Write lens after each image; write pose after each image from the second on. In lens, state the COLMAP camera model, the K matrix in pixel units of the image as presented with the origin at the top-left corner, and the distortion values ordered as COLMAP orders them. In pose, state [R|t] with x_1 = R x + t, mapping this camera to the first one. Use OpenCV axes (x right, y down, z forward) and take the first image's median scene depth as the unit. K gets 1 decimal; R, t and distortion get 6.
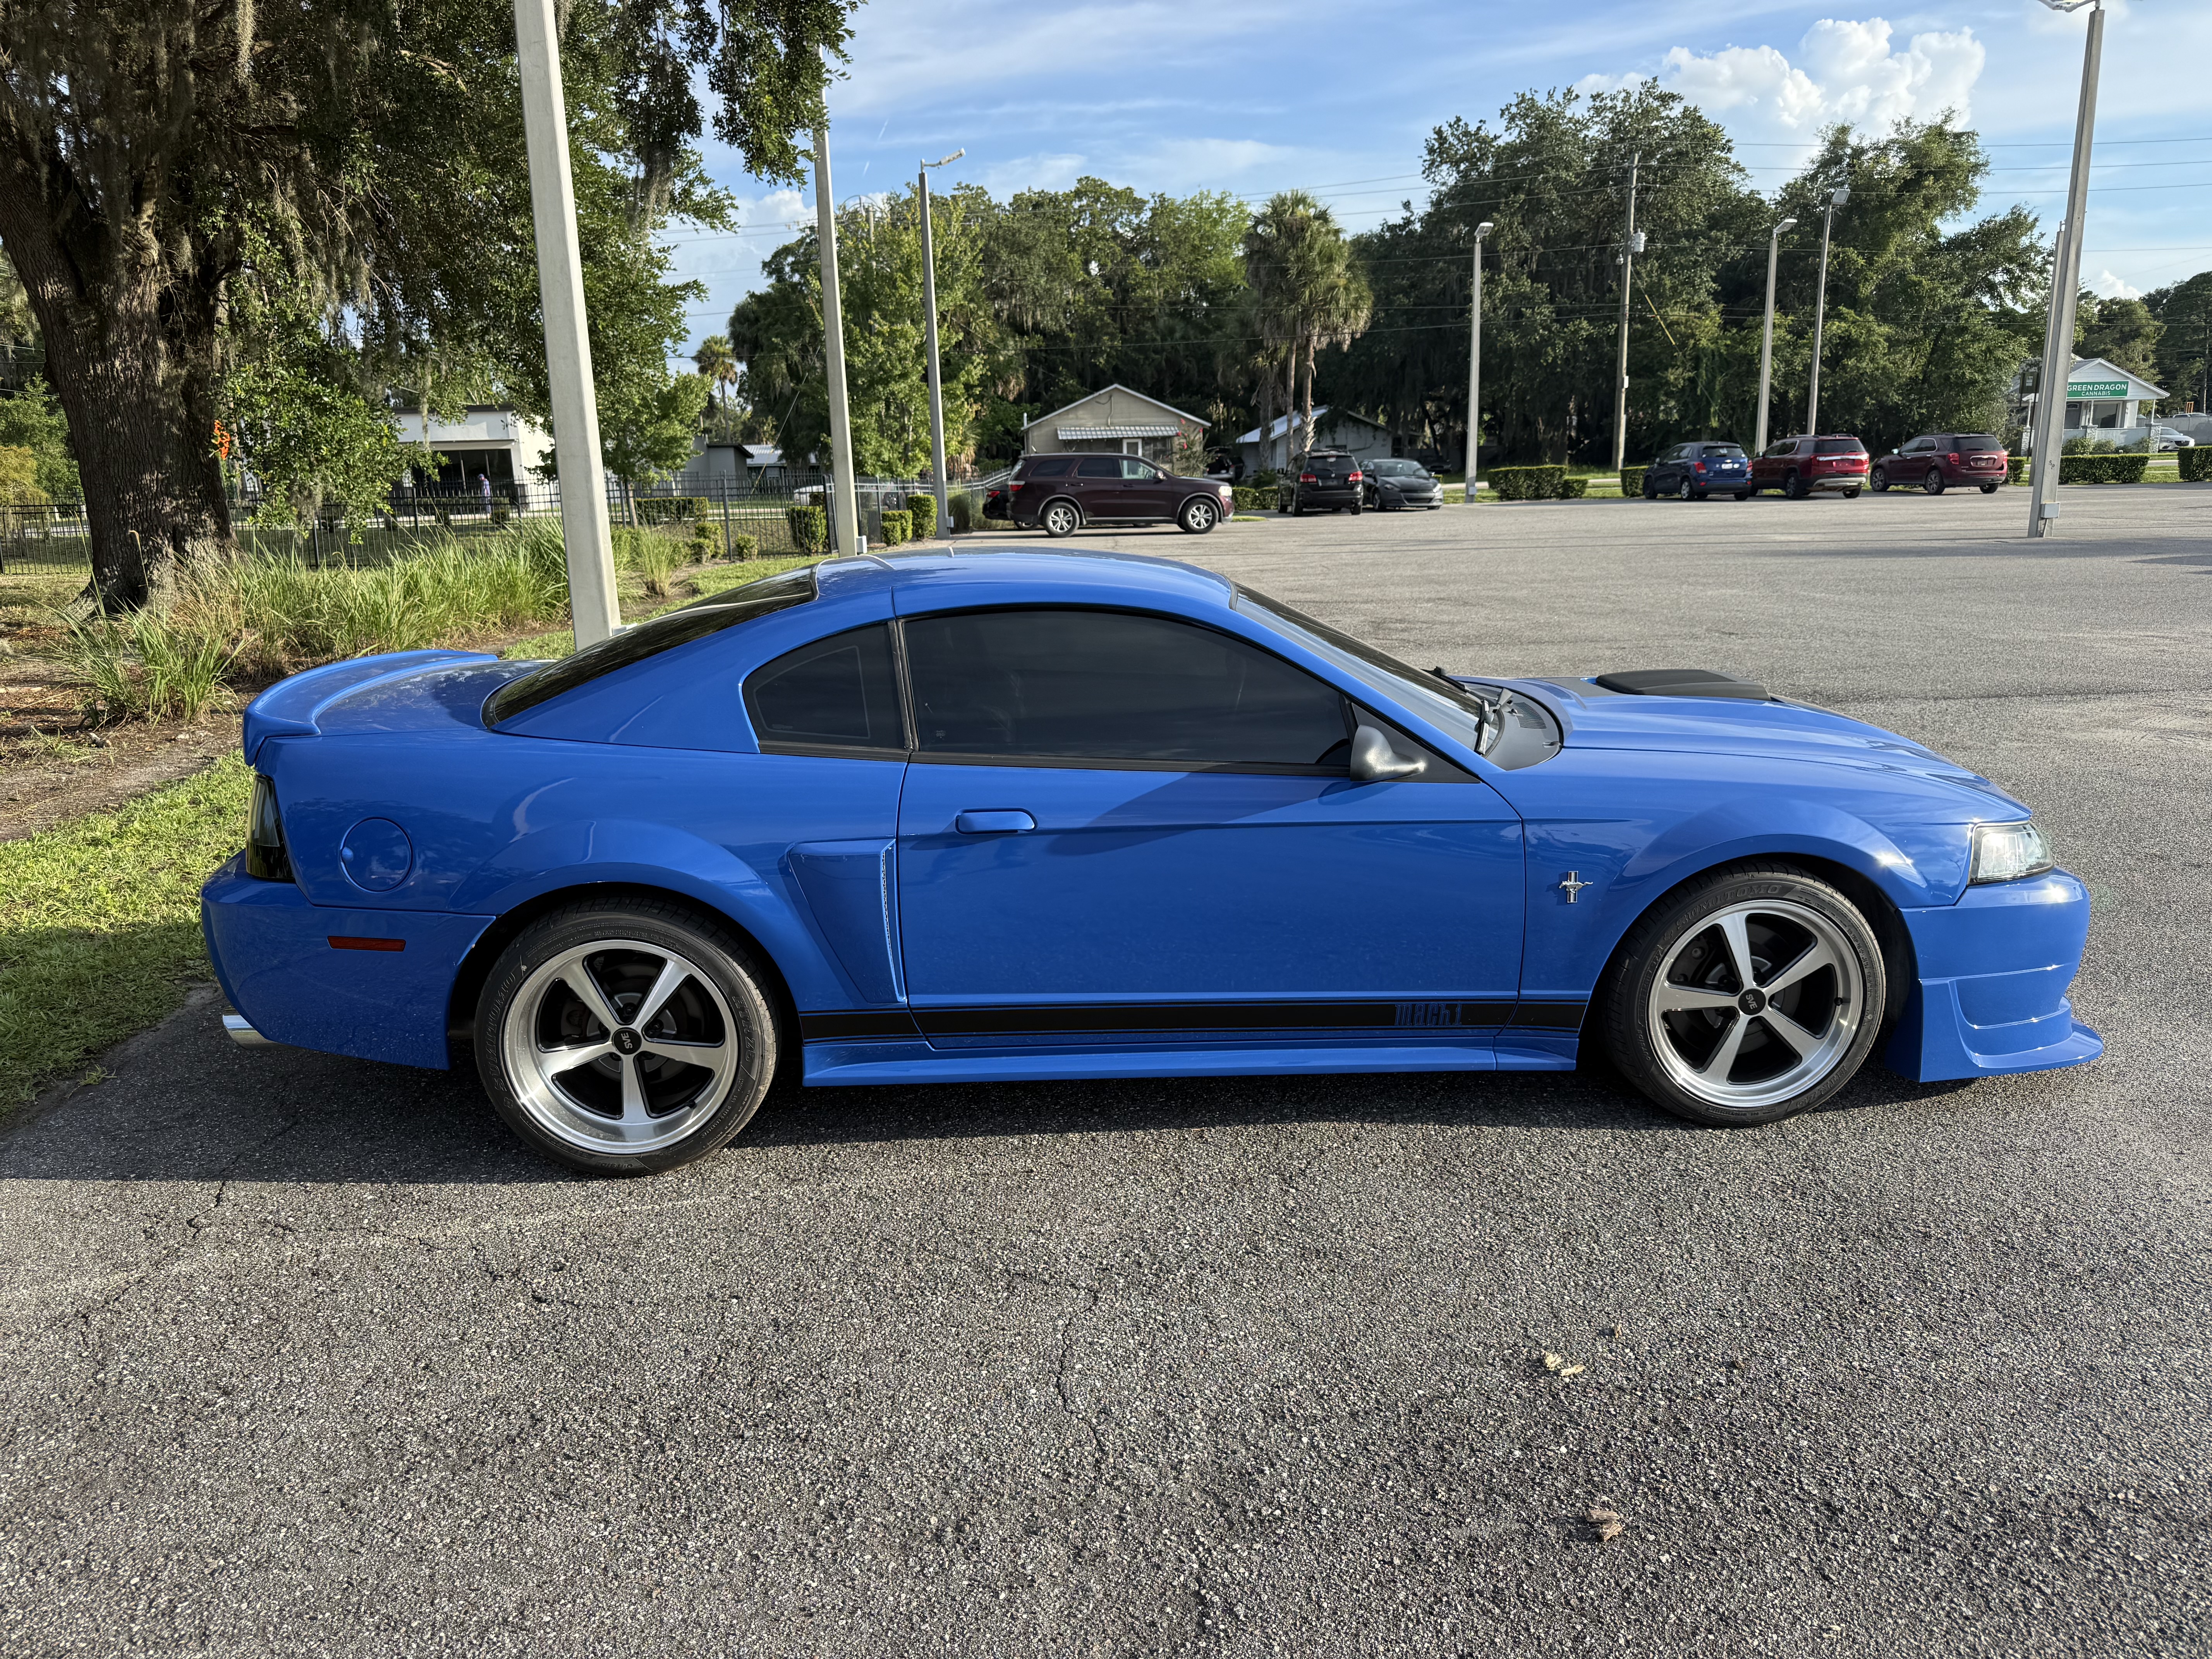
lens RADIAL K [[1604.9, 0, 1089.7], [0, 1604.9, 825.9], [0, 0, 1]] dist [0.032655, -0.056246]
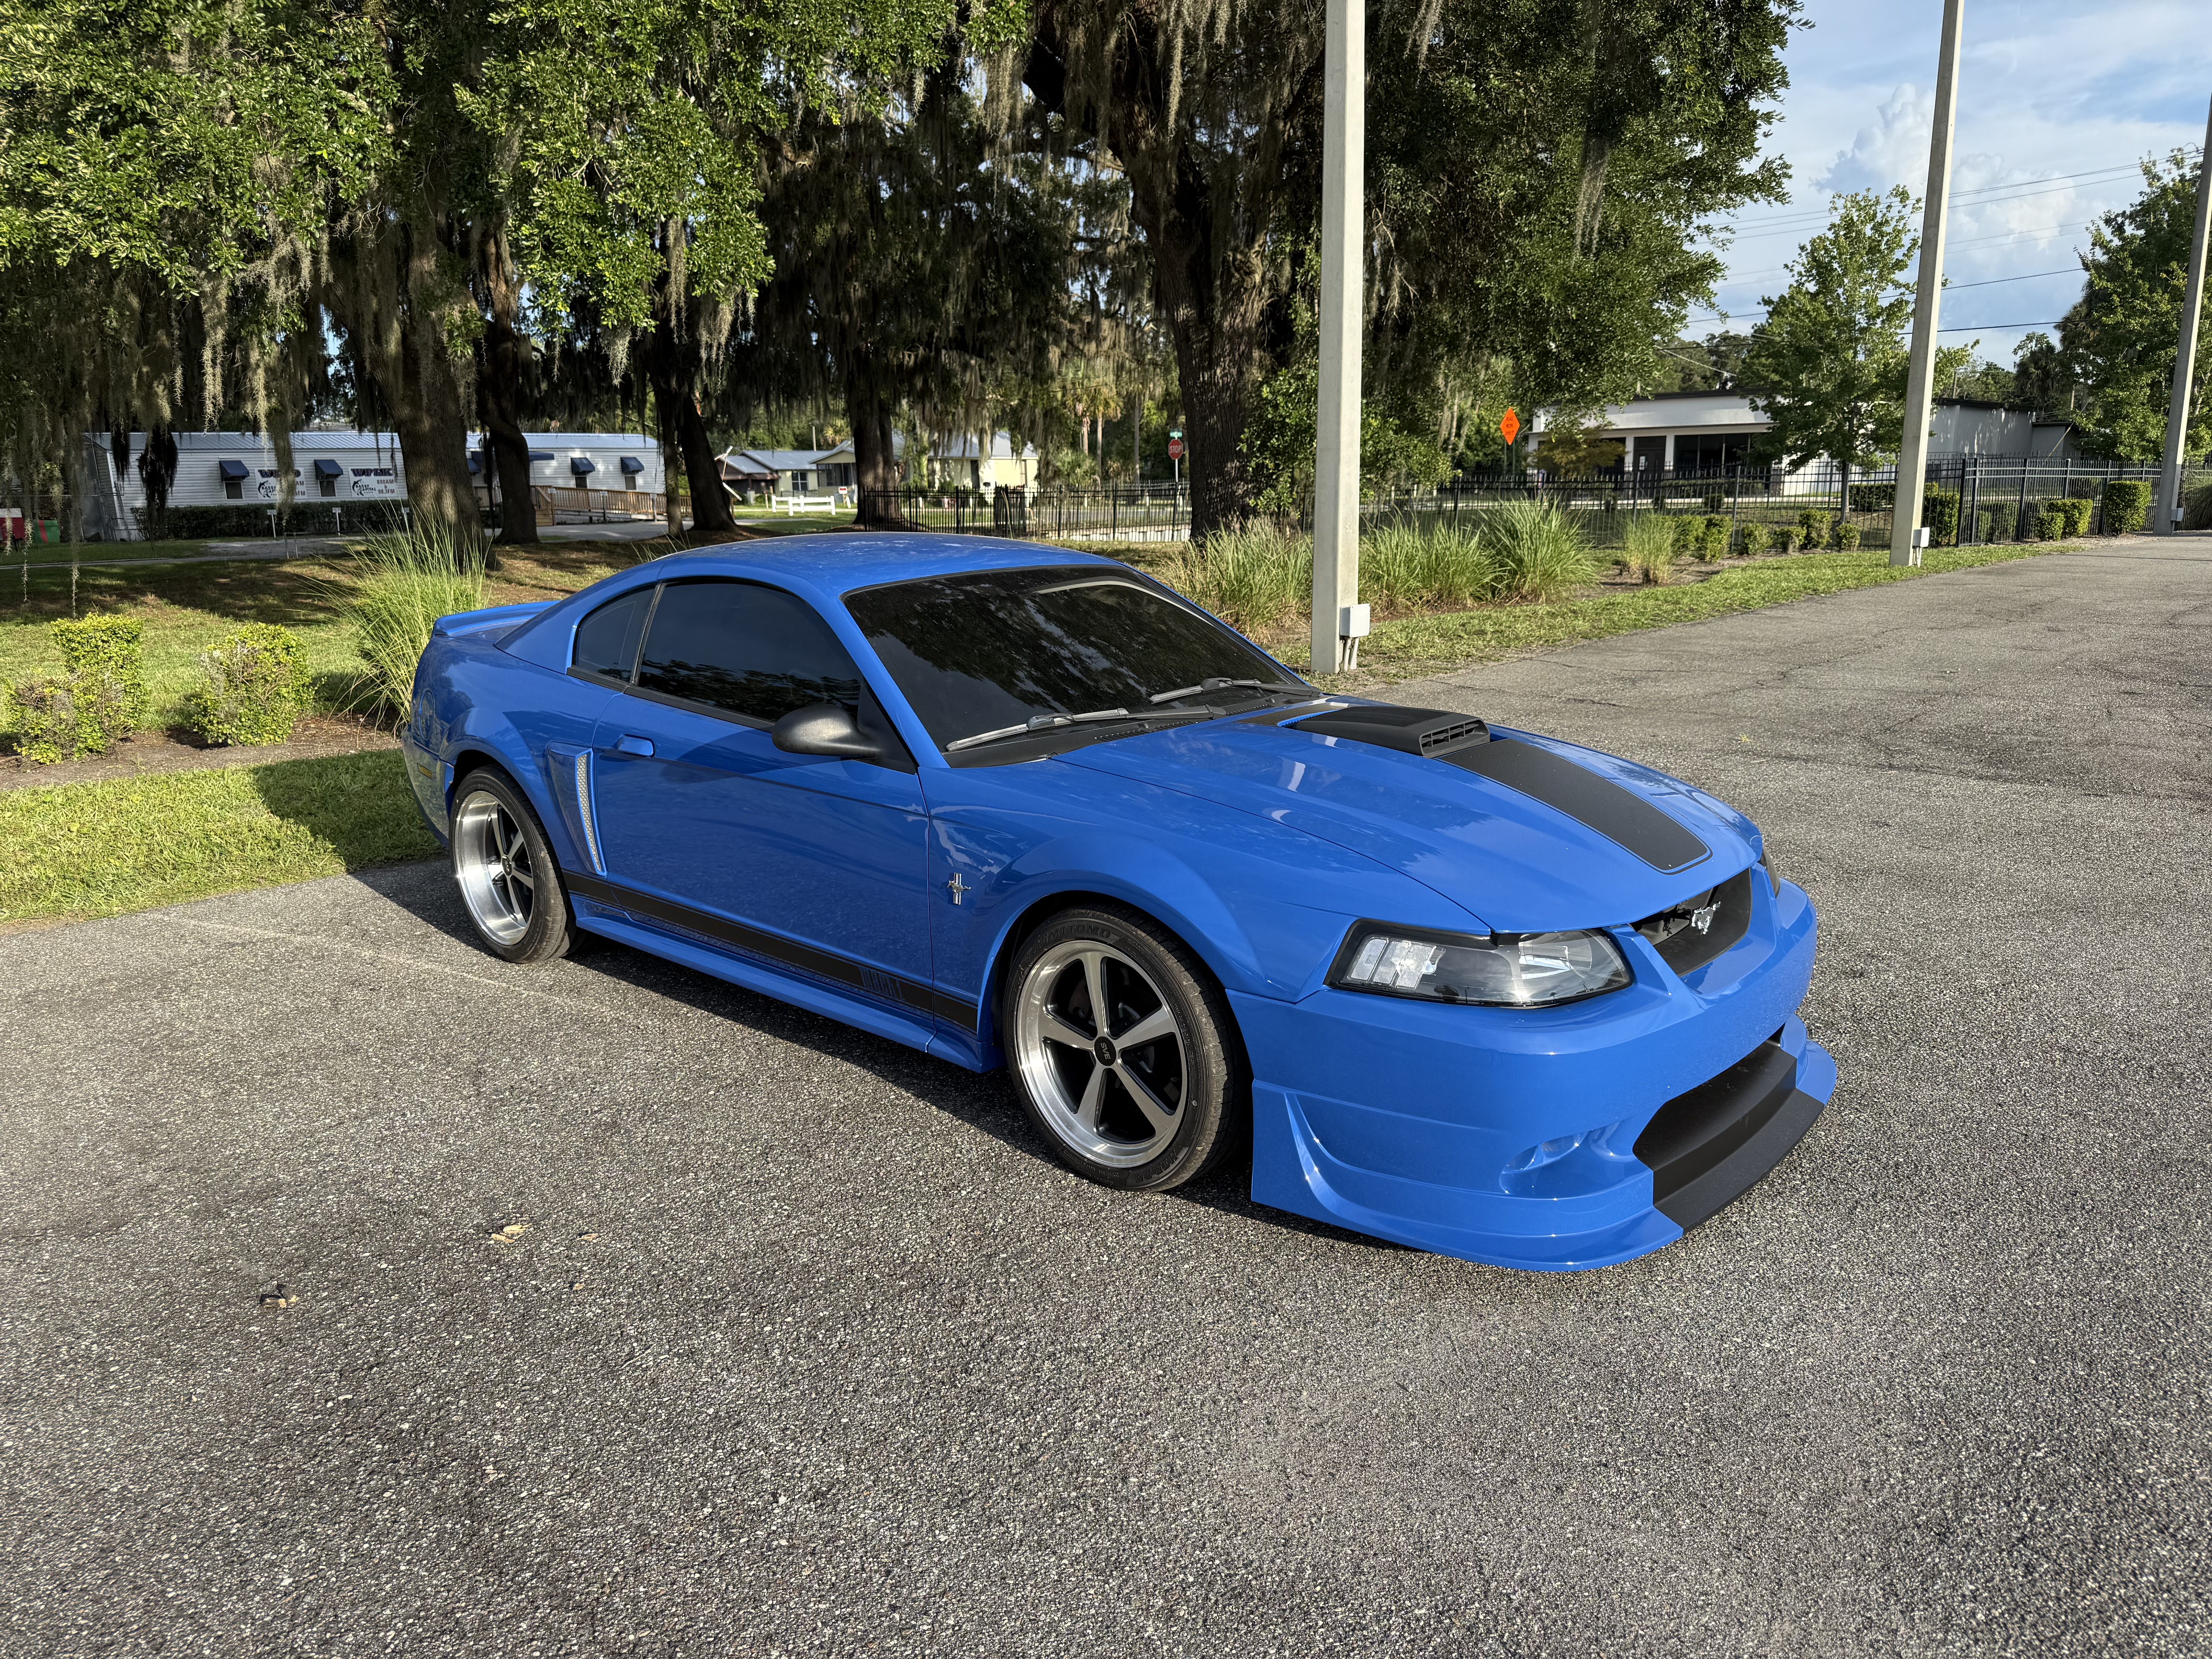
lens RADIAL K [[1604.9, 0, 1099.0], [0, 1604.9, 848.1], [0, 0, 1]] dist [0.032655, -0.056246]
pose [[0.689366, 0.168225, -0.704609, 0.260974], [-0.151274, 0.984649, 0.087083, -0.021471], [0.708442, 0.046557, 0.704232, 0.086151]]
